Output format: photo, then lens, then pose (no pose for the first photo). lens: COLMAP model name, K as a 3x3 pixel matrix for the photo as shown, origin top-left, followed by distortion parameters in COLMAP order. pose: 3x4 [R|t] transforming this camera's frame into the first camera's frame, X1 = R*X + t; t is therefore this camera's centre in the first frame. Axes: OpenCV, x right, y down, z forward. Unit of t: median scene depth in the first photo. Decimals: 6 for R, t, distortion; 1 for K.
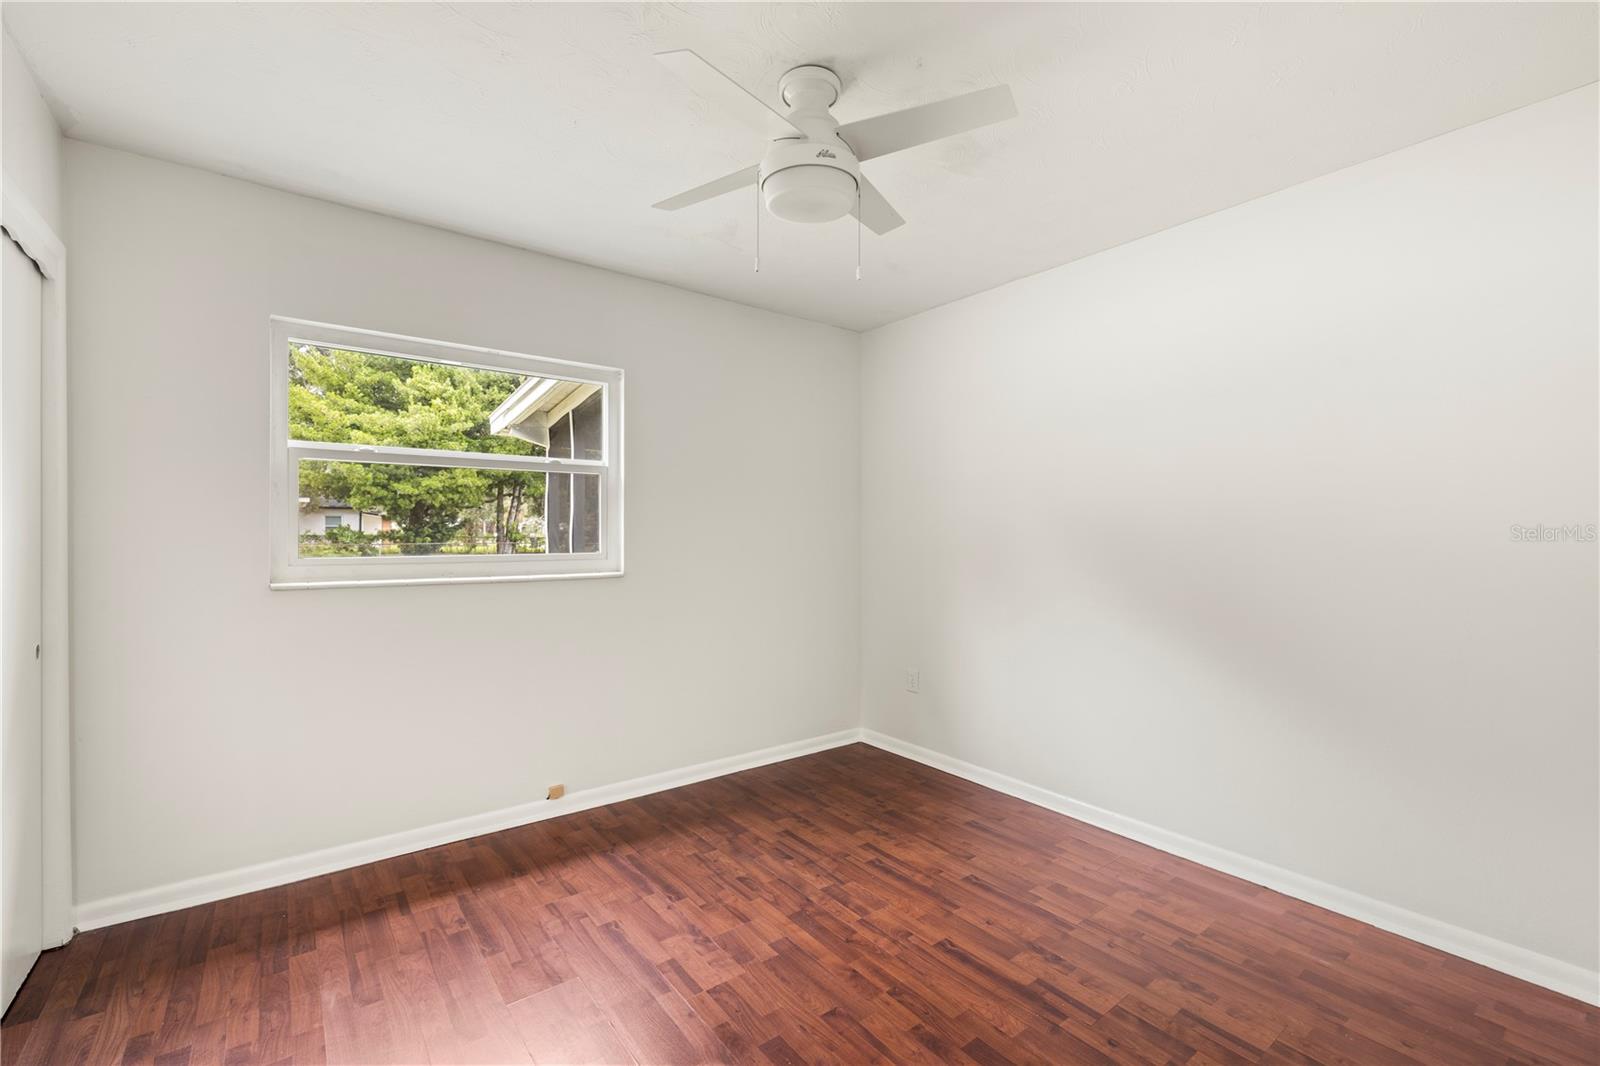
lens RADIAL K [[678.8, 0, 801.2], [0, 678.8, 533.8], [0, 0, 1]] dist [0.001885, -0.000208]
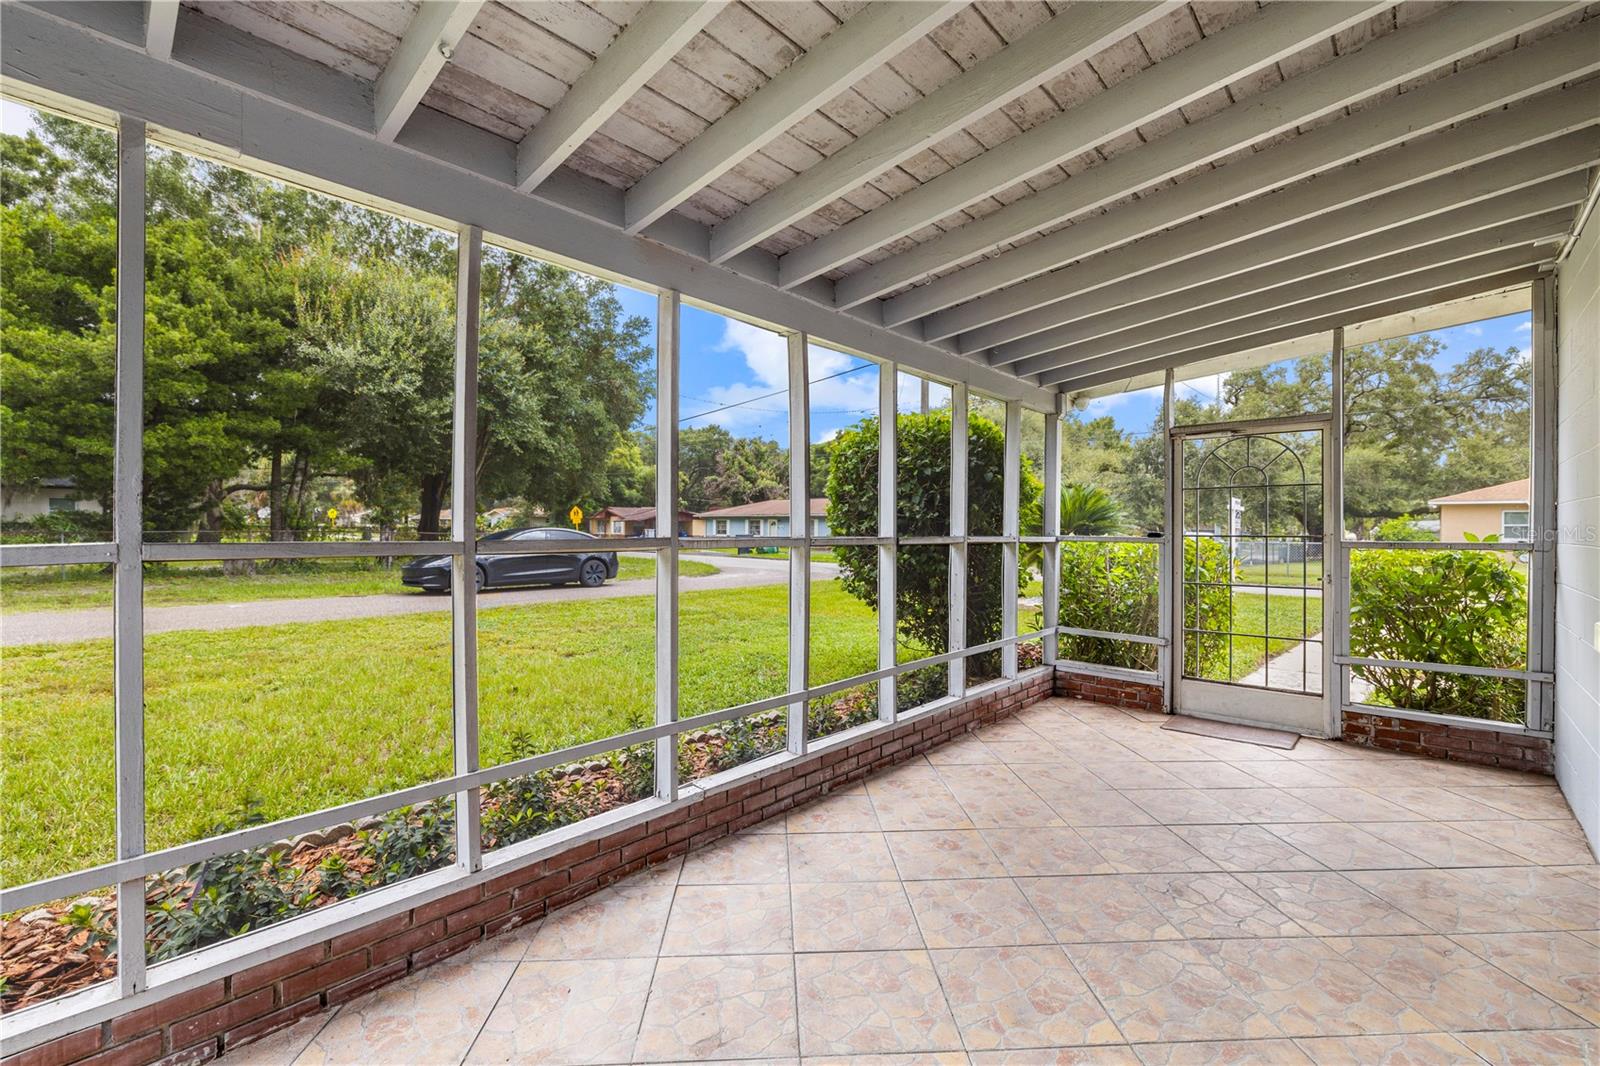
lens RADIAL K [[678.8, 0, 795.1], [0, 678.8, 530.0], [0, 0, 1]] dist [0.001885, -0.000208]
pose [[0.982975, 0.001742, 0.183734, -0.031380], [-0.002750, 0.999983, 0.005232, 0.009026], [-0.183721, -0.005648, 0.982962, 0.226893]]
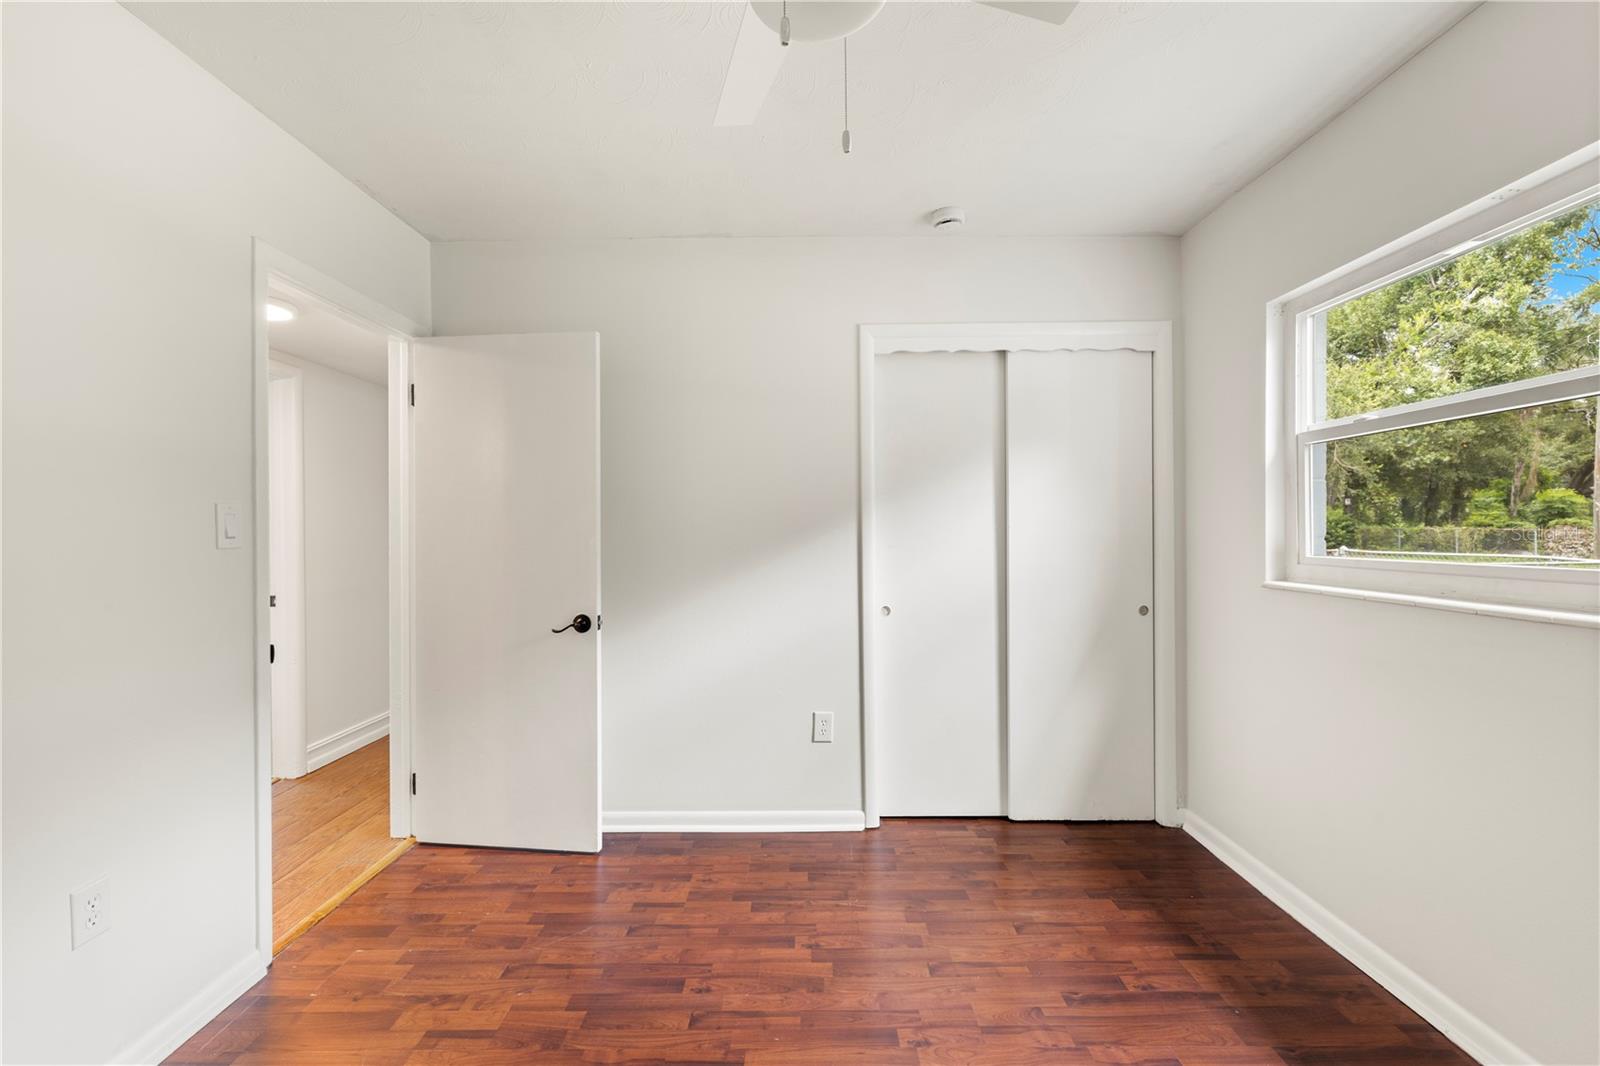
lens RADIAL K [[678.8, 0, 799.3], [0, 678.8, 531.9], [0, 0, 1]] dist [0.001885, -0.000208]
pose [[-0.605981, 0.004895, -0.795464, 0.377532], [0.003055, 0.999988, 0.003826, -0.000947], [0.795474, -0.000112, -0.605988, 1.019537]]
